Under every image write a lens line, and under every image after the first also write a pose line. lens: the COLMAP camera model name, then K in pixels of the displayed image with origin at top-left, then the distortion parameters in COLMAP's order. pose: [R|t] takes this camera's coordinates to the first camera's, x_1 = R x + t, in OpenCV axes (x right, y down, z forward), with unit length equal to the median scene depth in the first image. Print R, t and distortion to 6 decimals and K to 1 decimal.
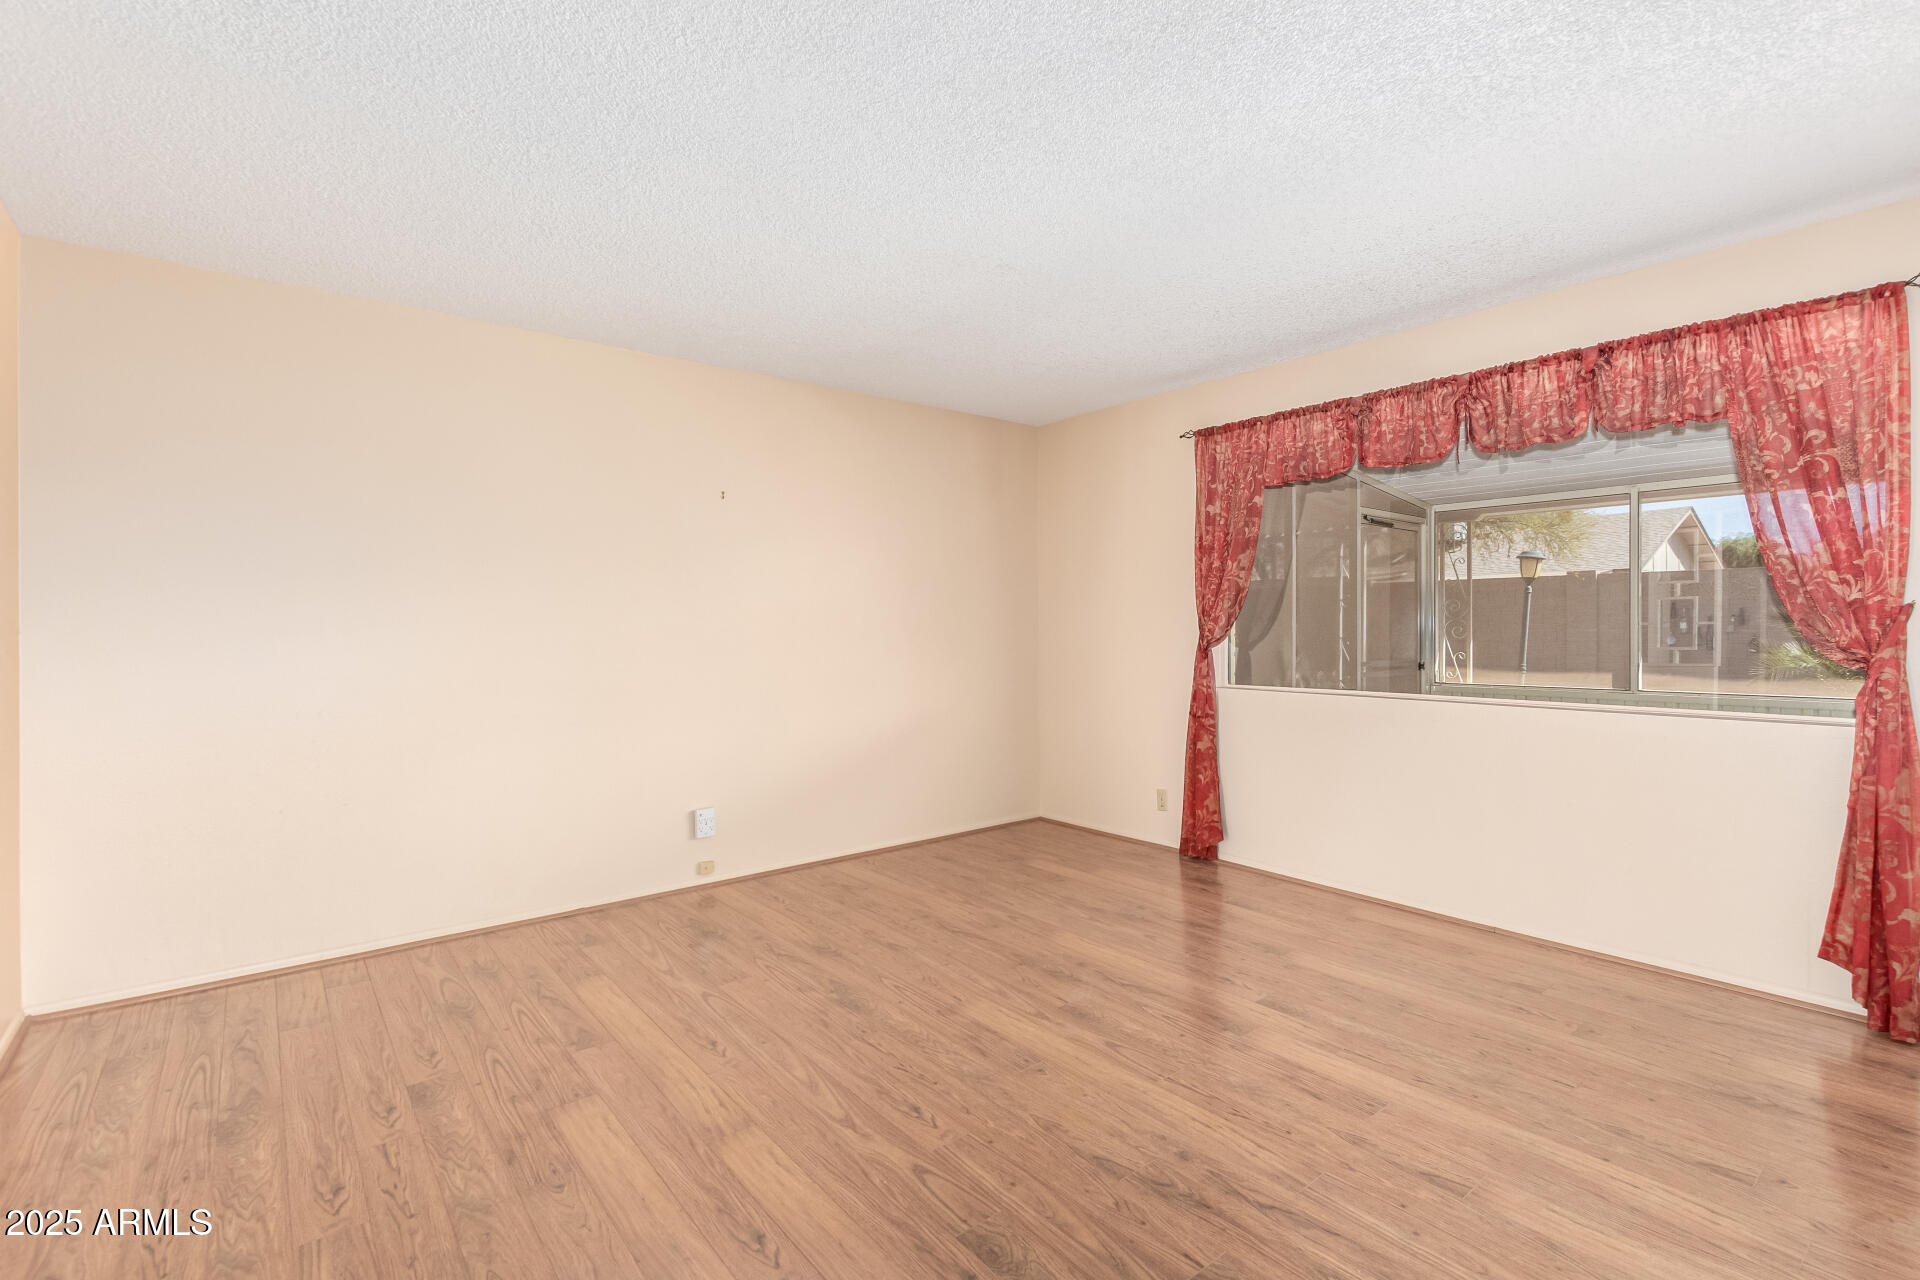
lens RADIAL K [[898.1, 0, 966.2], [0, 898.1, 626.9], [0, 0, 1]] dist [0.003433, -0.001745]
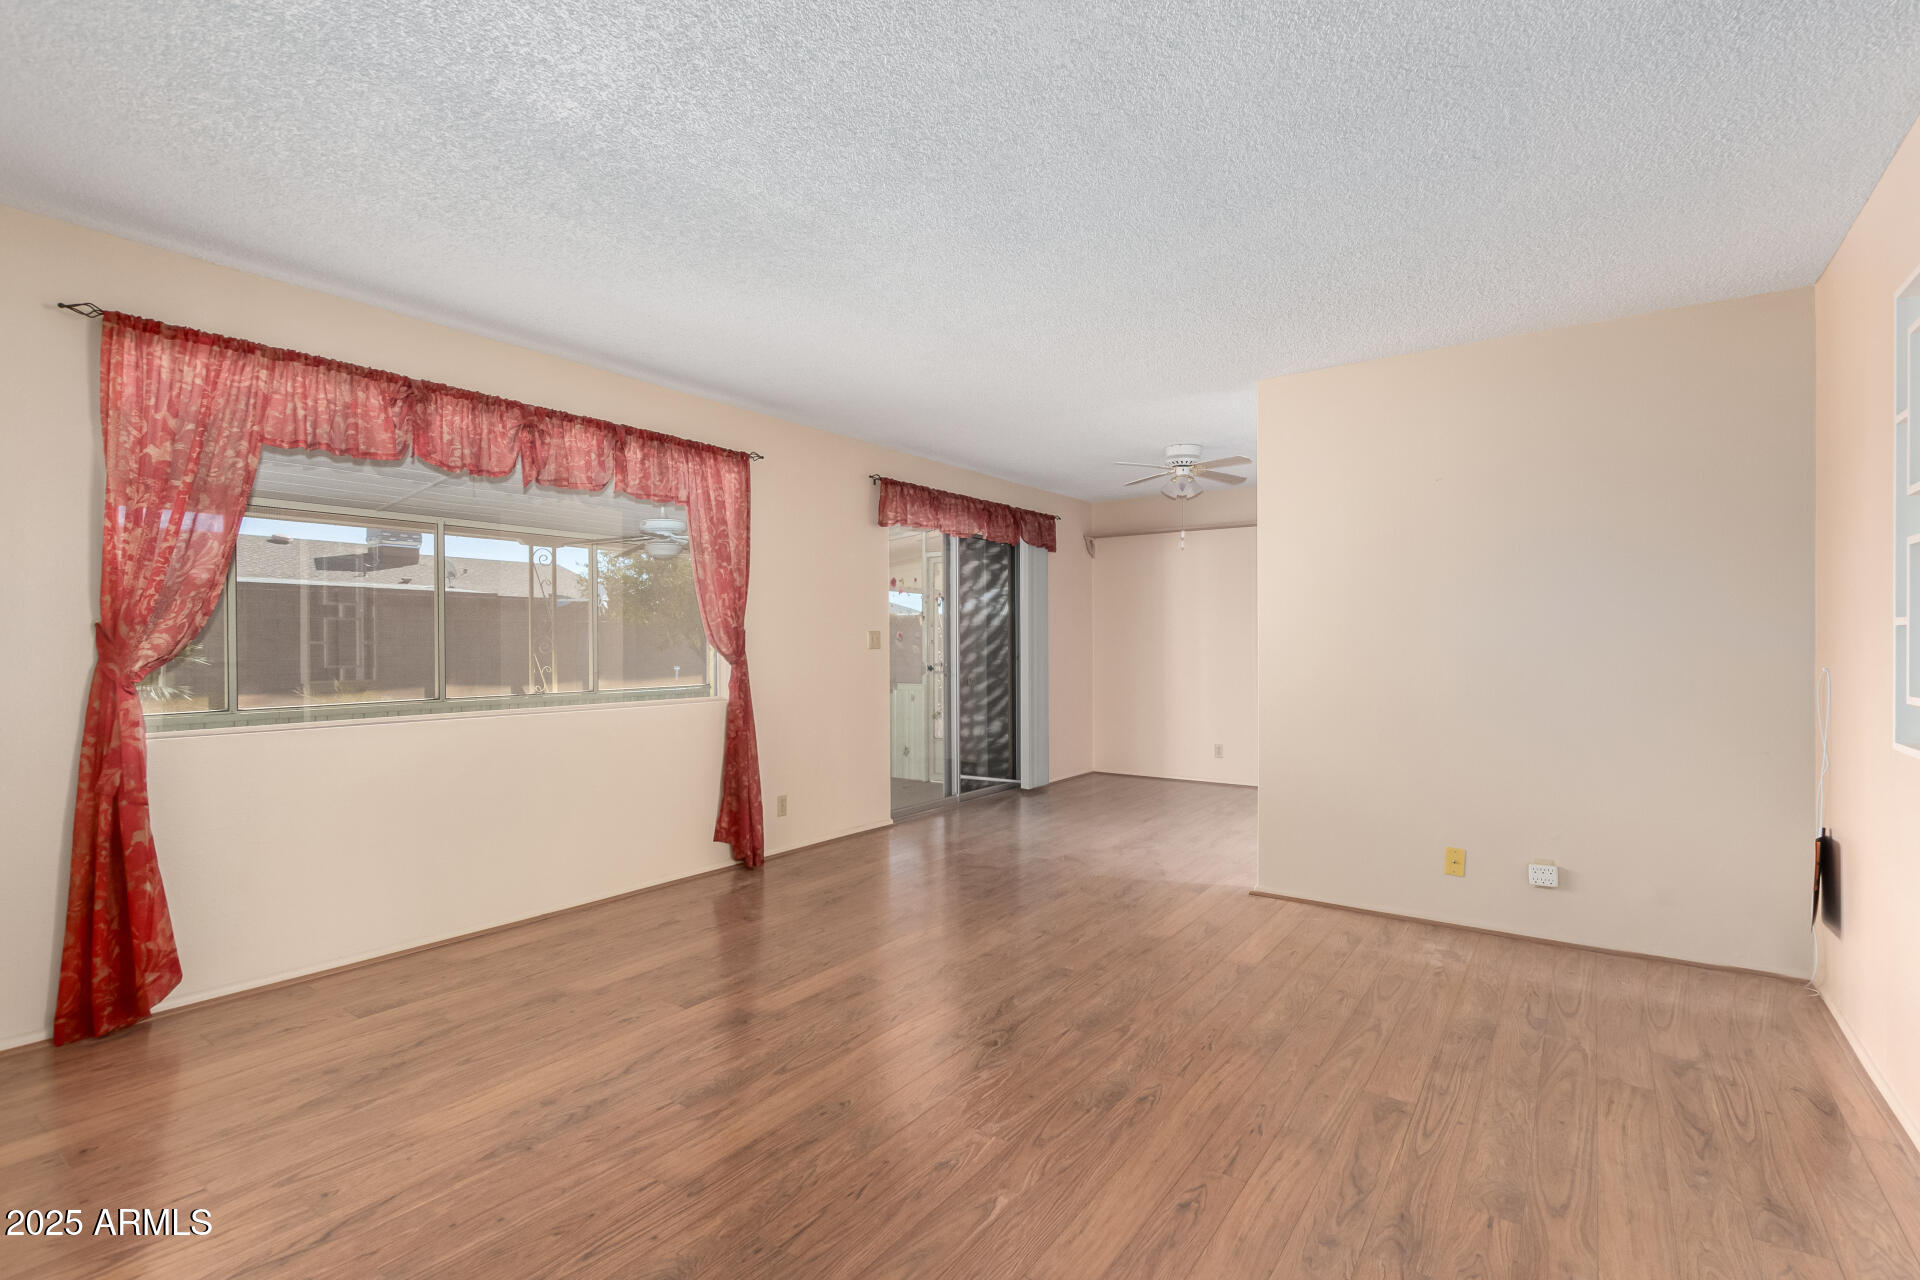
lens RADIAL K [[894.4, 0, 973.6], [0, 894.4, 649.7], [0, 0, 1]] dist [0.015857, -0.007607]
pose [[-0.292709, -0.004728, 0.956190, -0.724201], [0.000497, 0.999987, 0.005097, 0.003227], [-0.956202, 0.001967, -0.292702, 0.950746]]
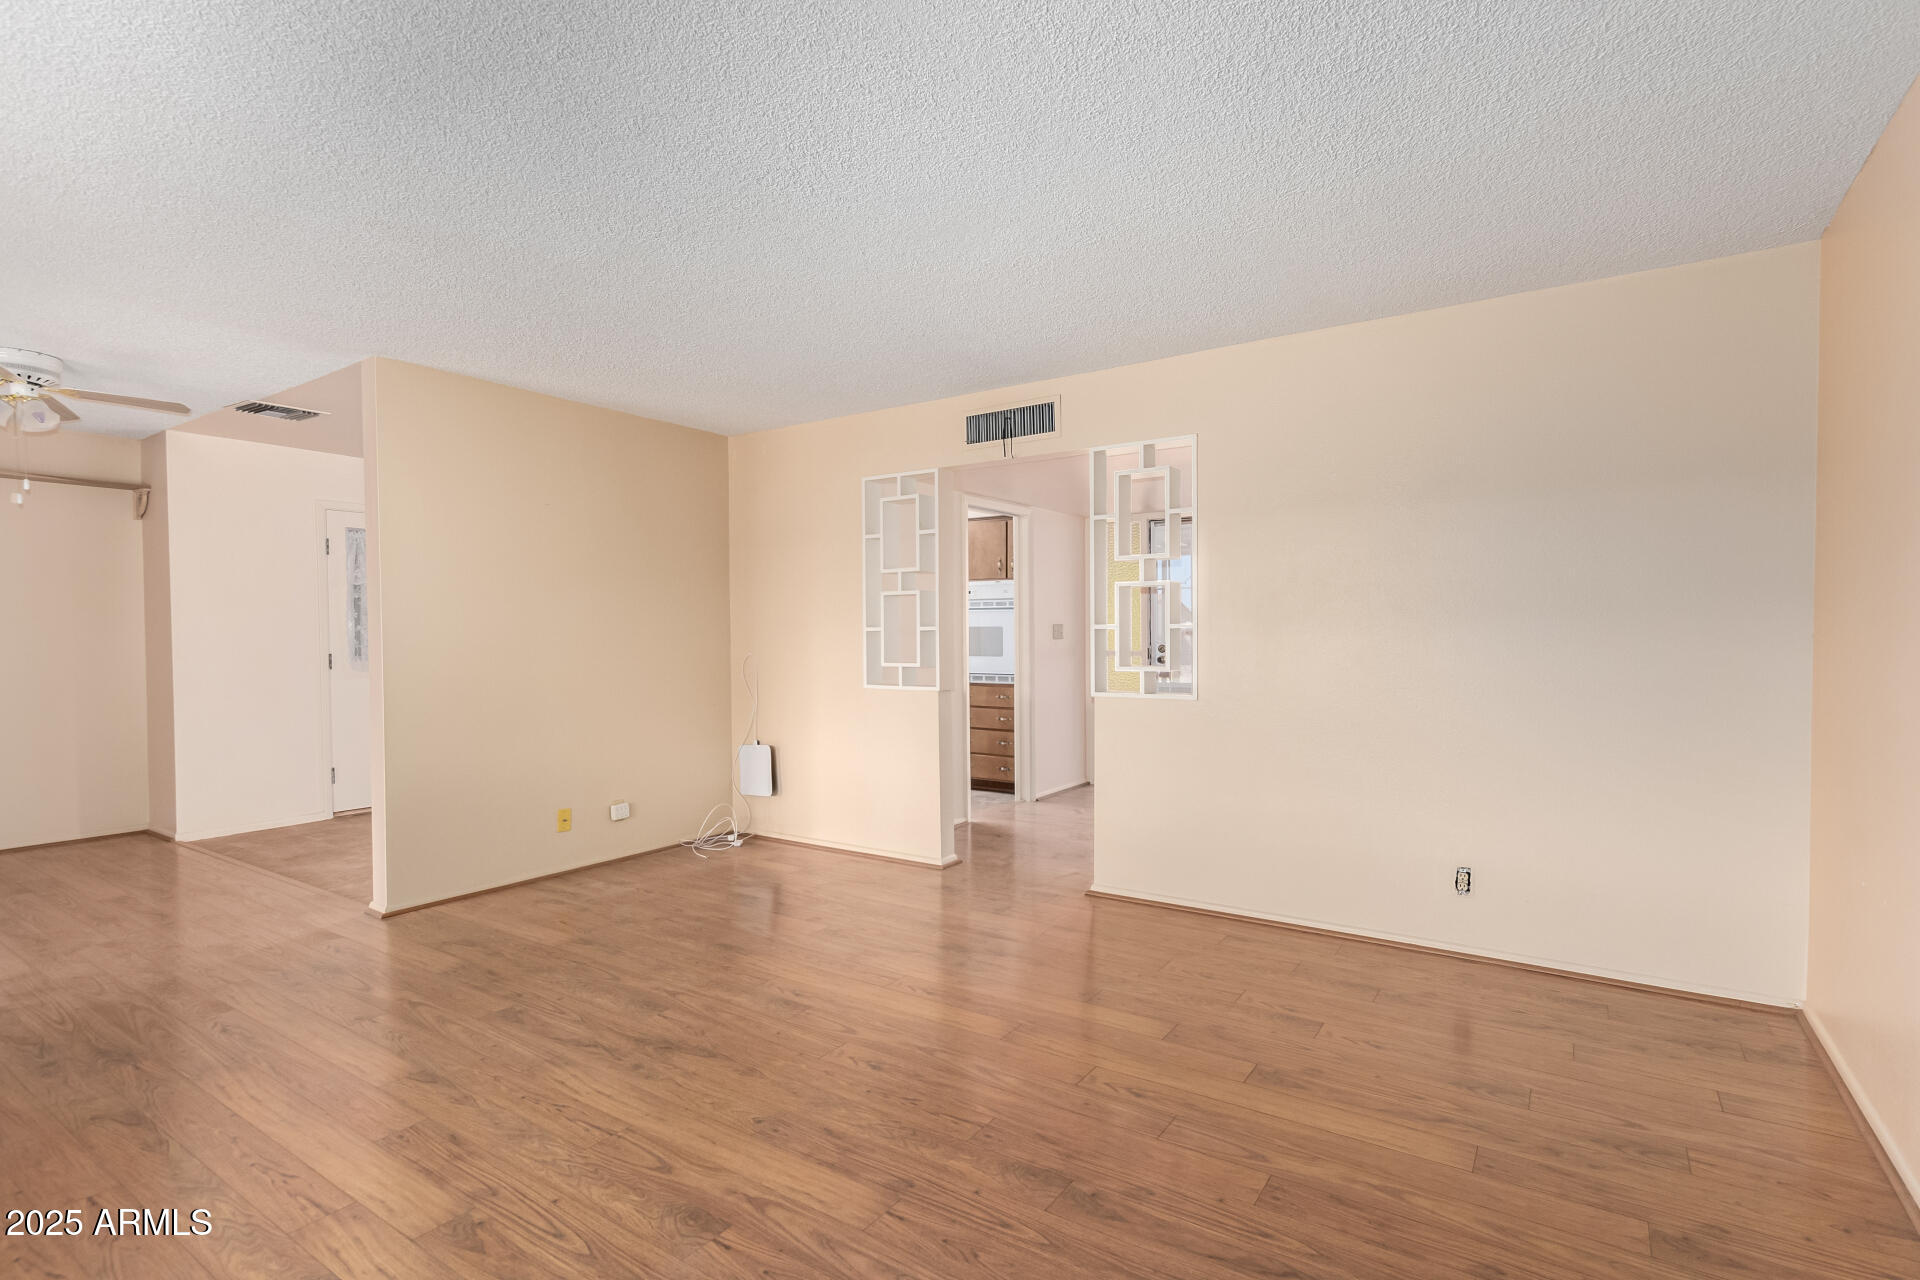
lens RADIAL K [[894.4, 0, 973.6], [0, 894.4, 649.7], [0, 0, 1]] dist [0.015857, -0.007607]
pose [[-0.948190, 0.015882, -0.317307, 0.130031], [0.010950, 0.999790, 0.017319, 0.007296], [0.317516, 0.012947, -0.948165, 1.588731]]
